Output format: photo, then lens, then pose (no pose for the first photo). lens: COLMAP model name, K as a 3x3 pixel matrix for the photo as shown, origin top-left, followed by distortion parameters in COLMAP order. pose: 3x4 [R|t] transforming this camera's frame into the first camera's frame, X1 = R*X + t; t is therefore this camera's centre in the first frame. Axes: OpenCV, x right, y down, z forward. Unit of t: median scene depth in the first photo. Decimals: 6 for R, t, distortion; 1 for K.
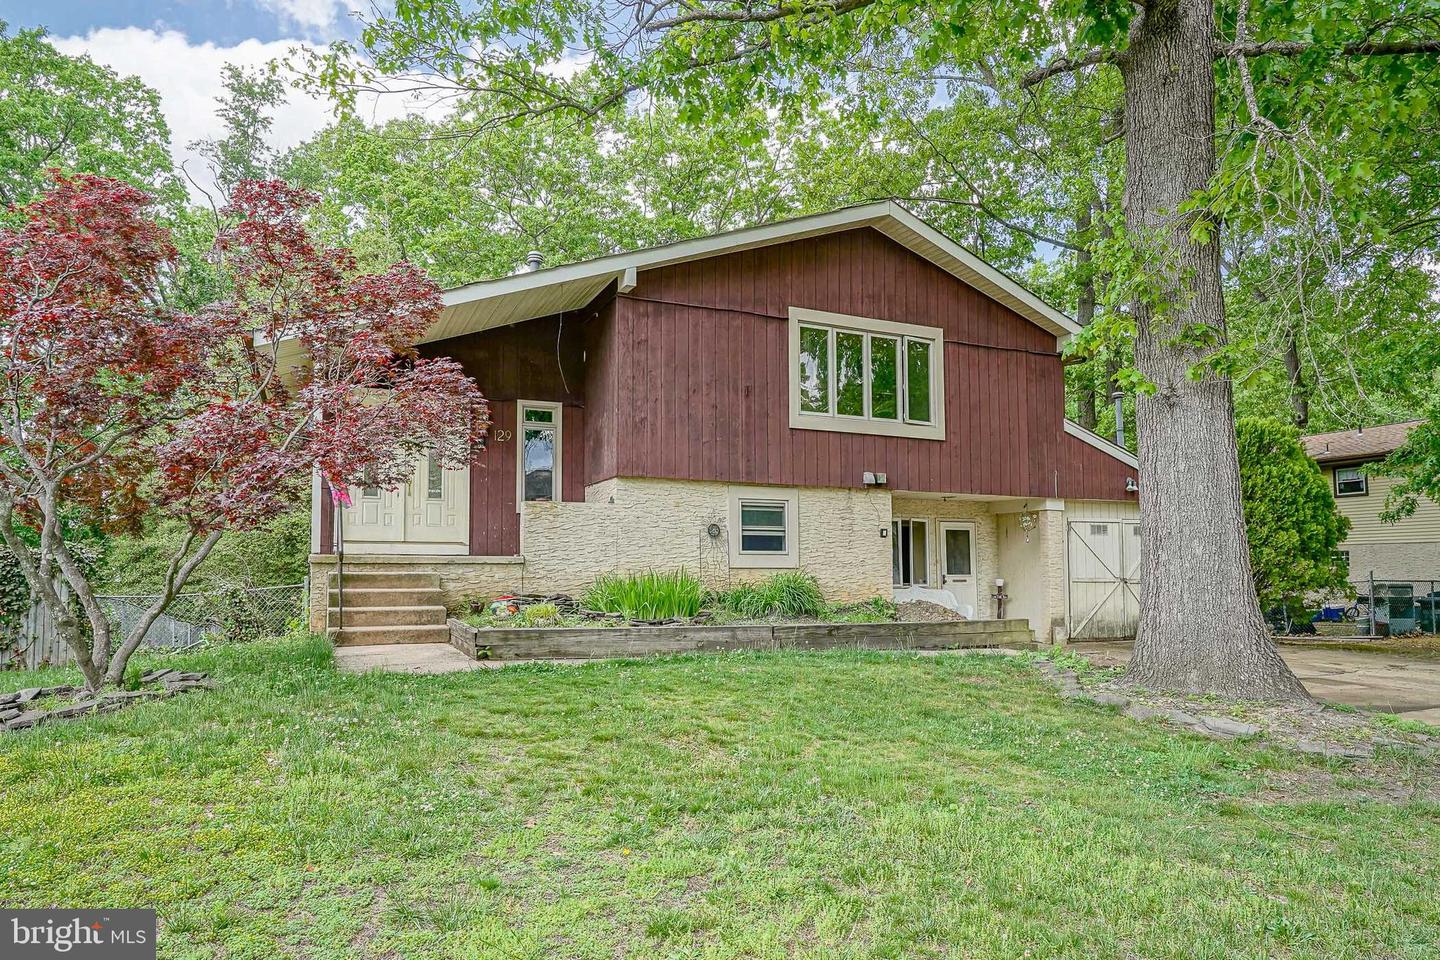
lens RADIAL K [[838.1, 0, 719.9], [0, 838.1, 482.0], [0, 0, 1]] dist [0.000597, -0.000051]
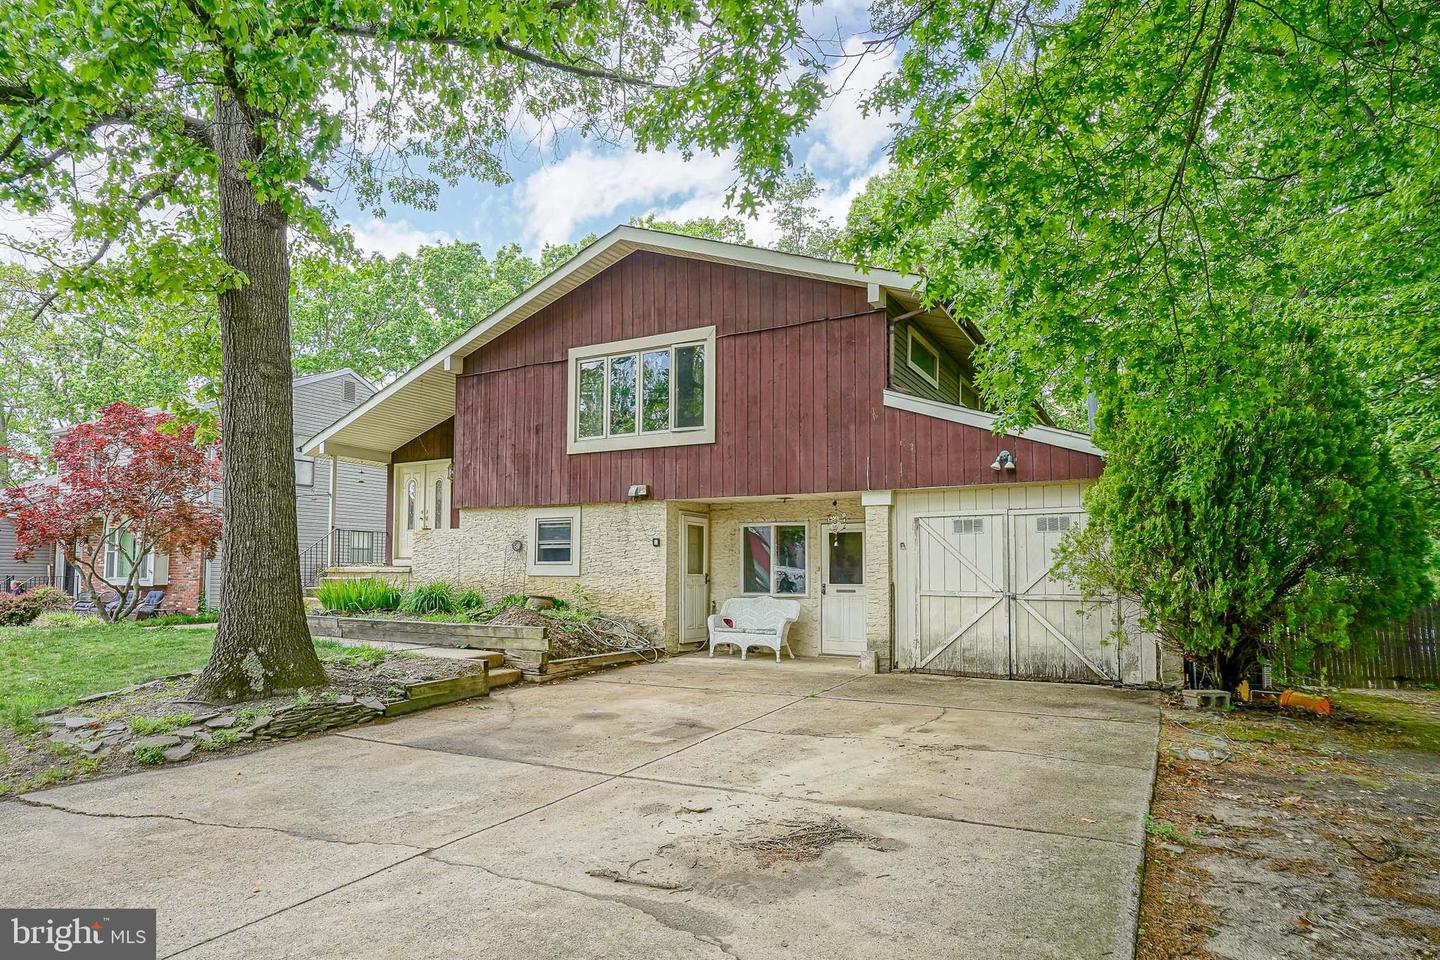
lens RADIAL K [[838.1, 0, 720.2], [0, 838.1, 484.4], [0, 0, 1]] dist [0.000597, -0.000051]
pose [[0.606764, -0.080434, -0.790802, 1.064112], [0.080574, 0.995966, -0.039480, 0.037042], [0.790788, -0.039763, 0.610798, 0.437968]]
